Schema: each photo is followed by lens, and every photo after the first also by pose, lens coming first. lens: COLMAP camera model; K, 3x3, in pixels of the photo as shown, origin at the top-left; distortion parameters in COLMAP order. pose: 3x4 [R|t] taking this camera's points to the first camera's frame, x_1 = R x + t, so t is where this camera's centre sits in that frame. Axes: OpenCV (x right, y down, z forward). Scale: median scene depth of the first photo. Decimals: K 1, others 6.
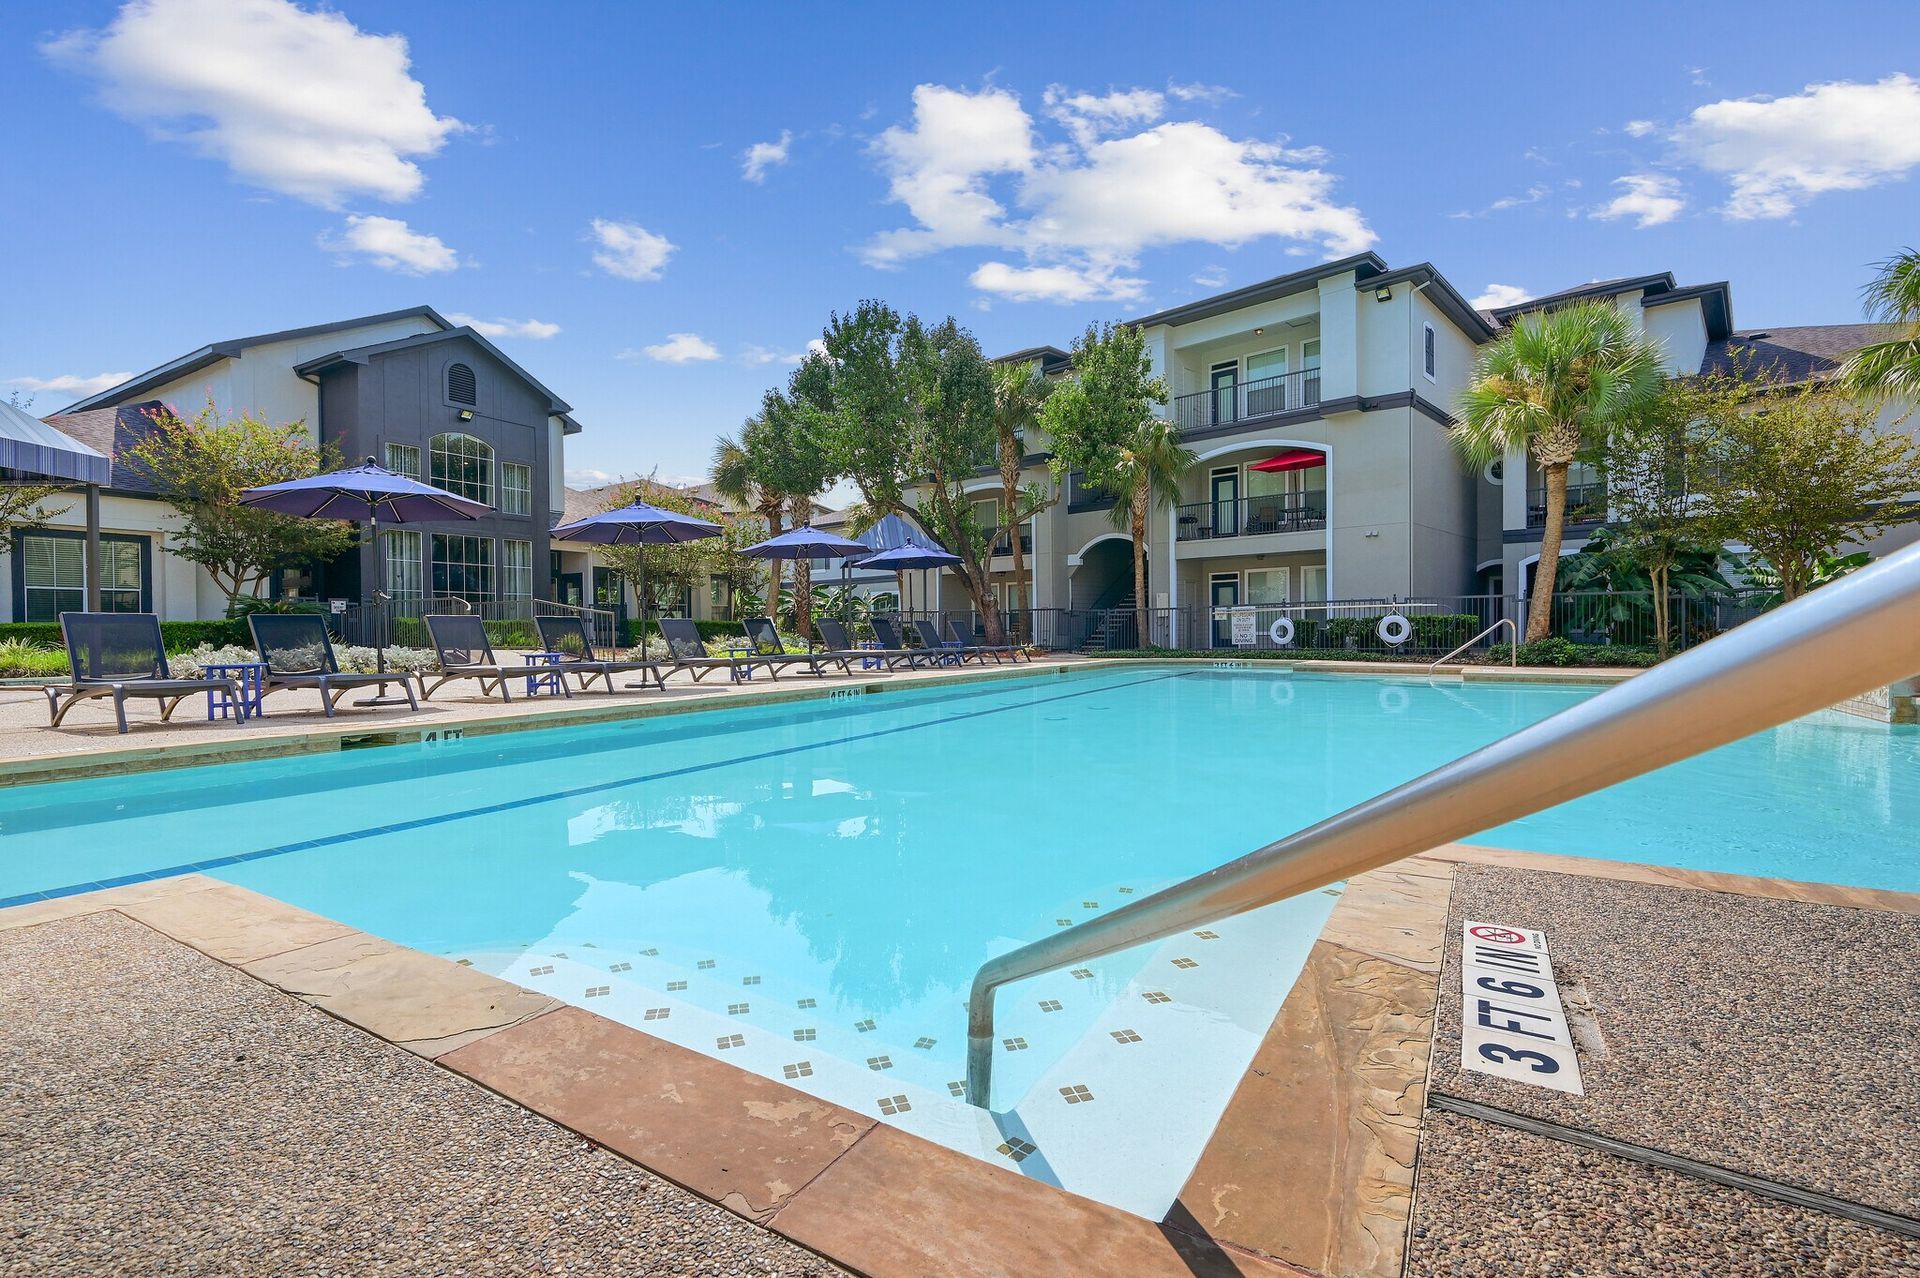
lens RADIAL K [[876.8, 0, 960.0], [0, 876.8, 639.0], [0, 0, 1]] dist [-0.000569, -0.000010]
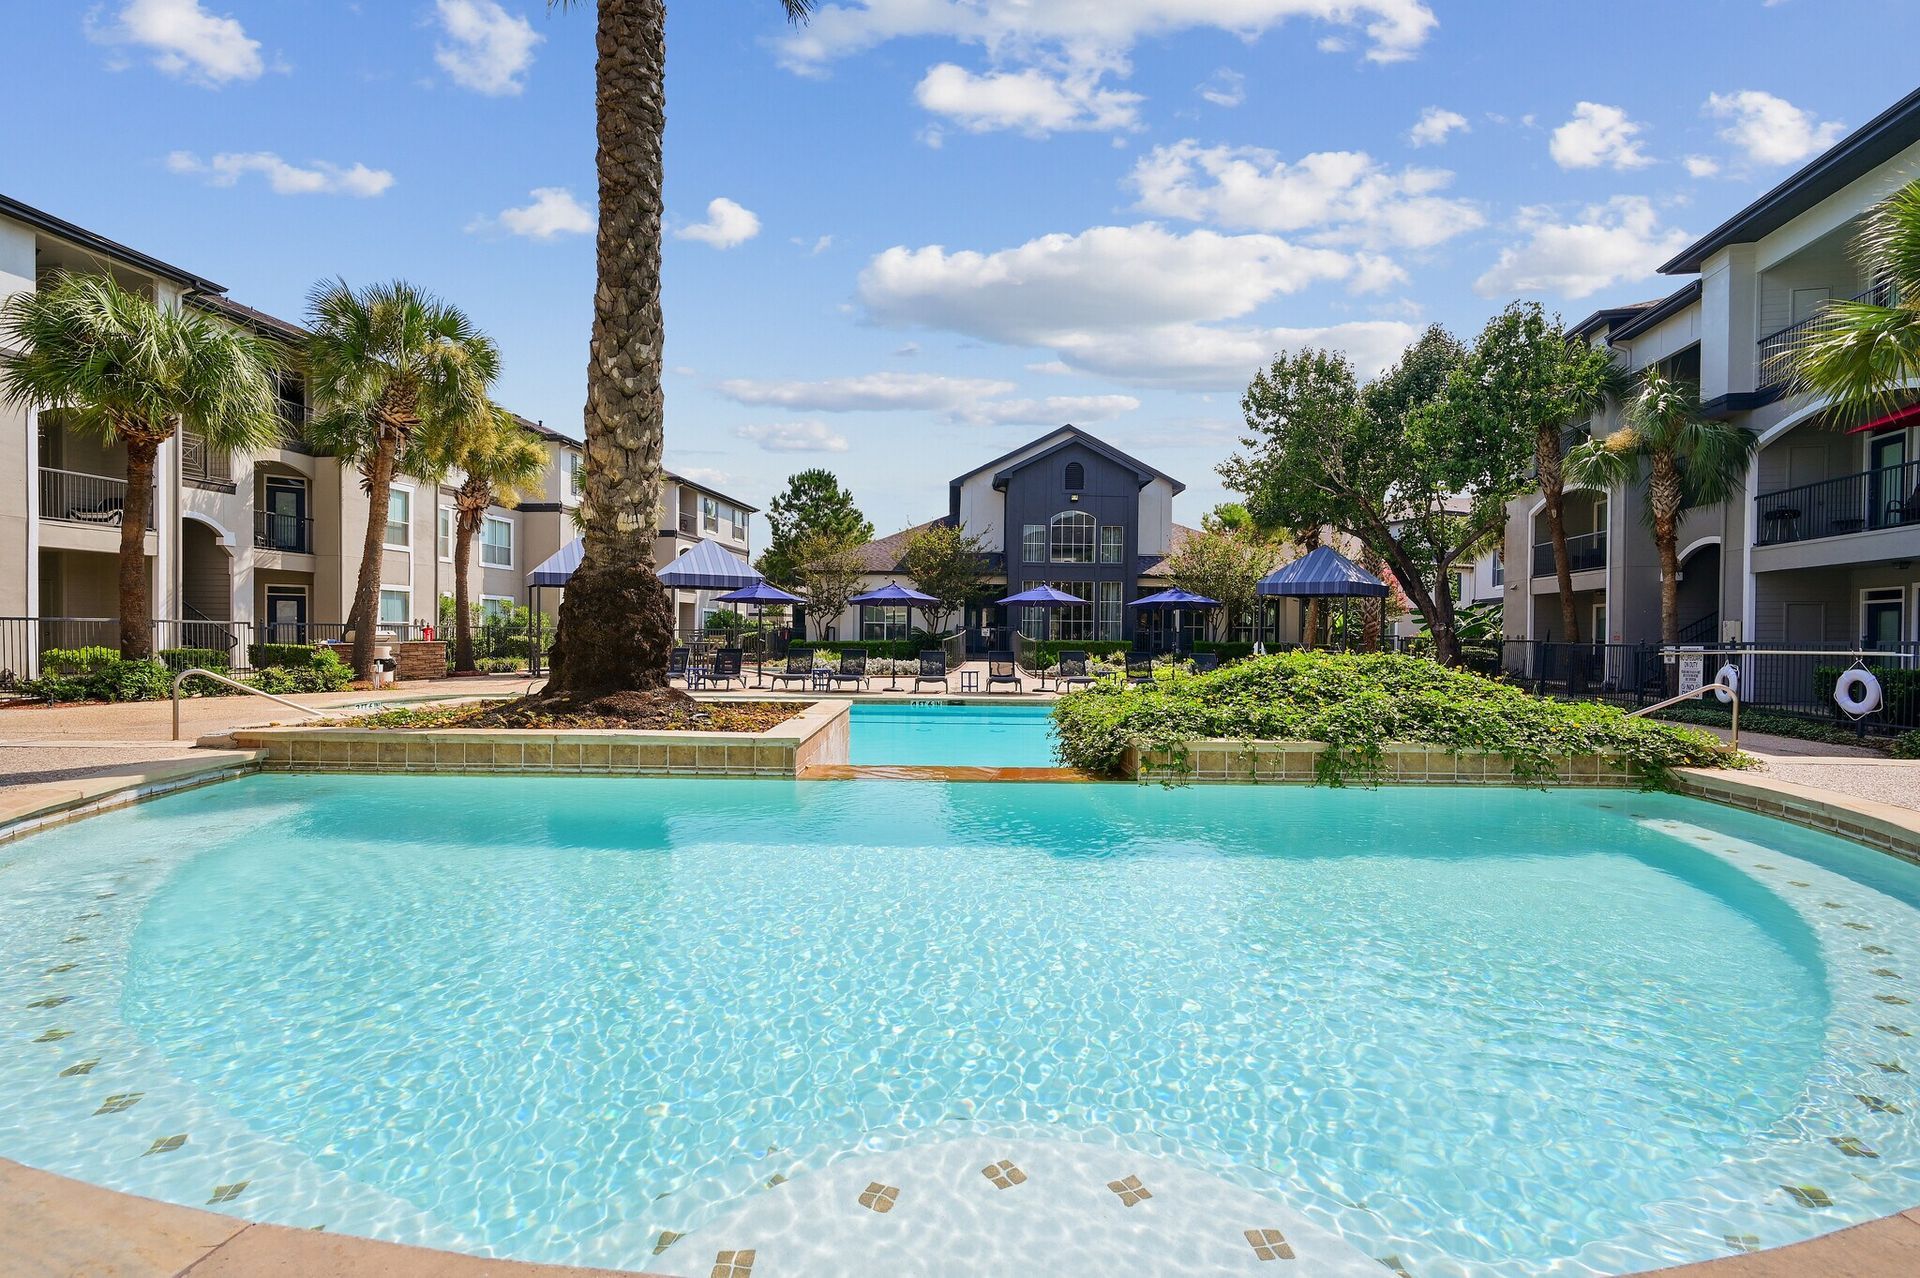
lens RADIAL K [[876.8, 0, 960.0], [0, 876.8, 639.0], [0, 0, 1]] dist [-0.000569, -0.000010]
pose [[0.514429, 0.018197, -0.857340, 0.571620], [-0.024276, 0.999683, 0.006651, -0.030304], [0.857189, 0.017391, 0.514708, 0.109224]]
